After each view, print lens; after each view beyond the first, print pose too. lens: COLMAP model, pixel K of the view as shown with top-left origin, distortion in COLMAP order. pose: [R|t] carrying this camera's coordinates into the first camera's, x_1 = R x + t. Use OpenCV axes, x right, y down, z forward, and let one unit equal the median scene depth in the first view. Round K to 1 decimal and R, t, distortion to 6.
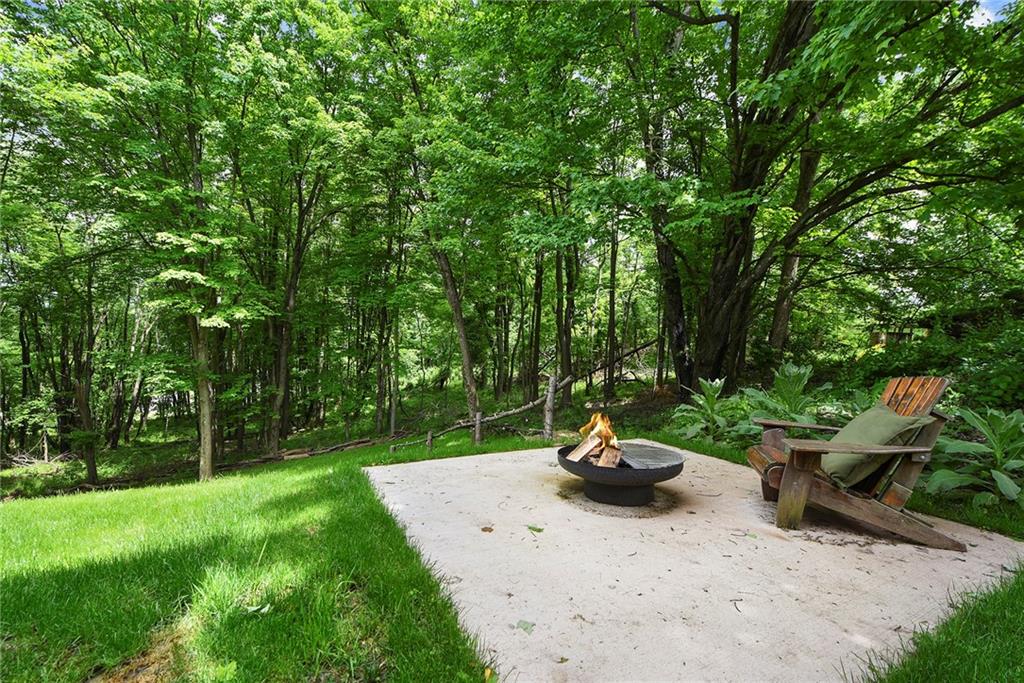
lens RADIAL K [[414.6, 0, 512.0], [0, 414.6, 341.5], [0, 0, 1]] dist [-0.000993, -0.000043]
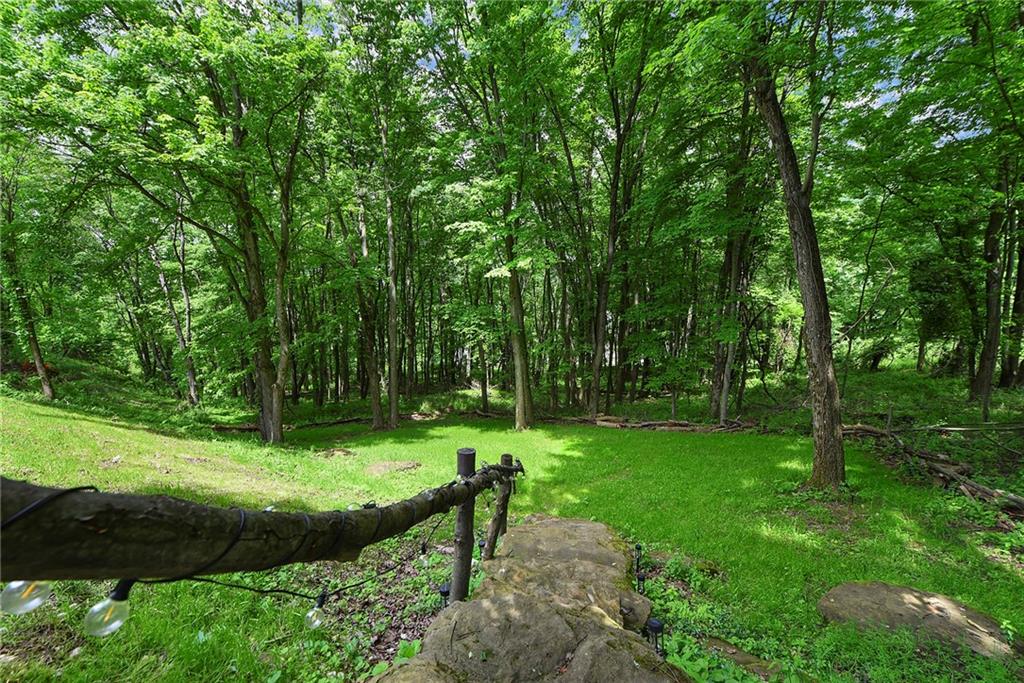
lens RADIAL K [[414.6, 0, 512.0], [0, 414.6, 341.5], [0, 0, 1]] dist [-0.000993, -0.000043]
pose [[0.578286, 0.060538, -0.813585, 0.073588], [0.007613, 0.996799, 0.079581, 0.024021], [0.815799, -0.052214, 0.575974, 0.302832]]
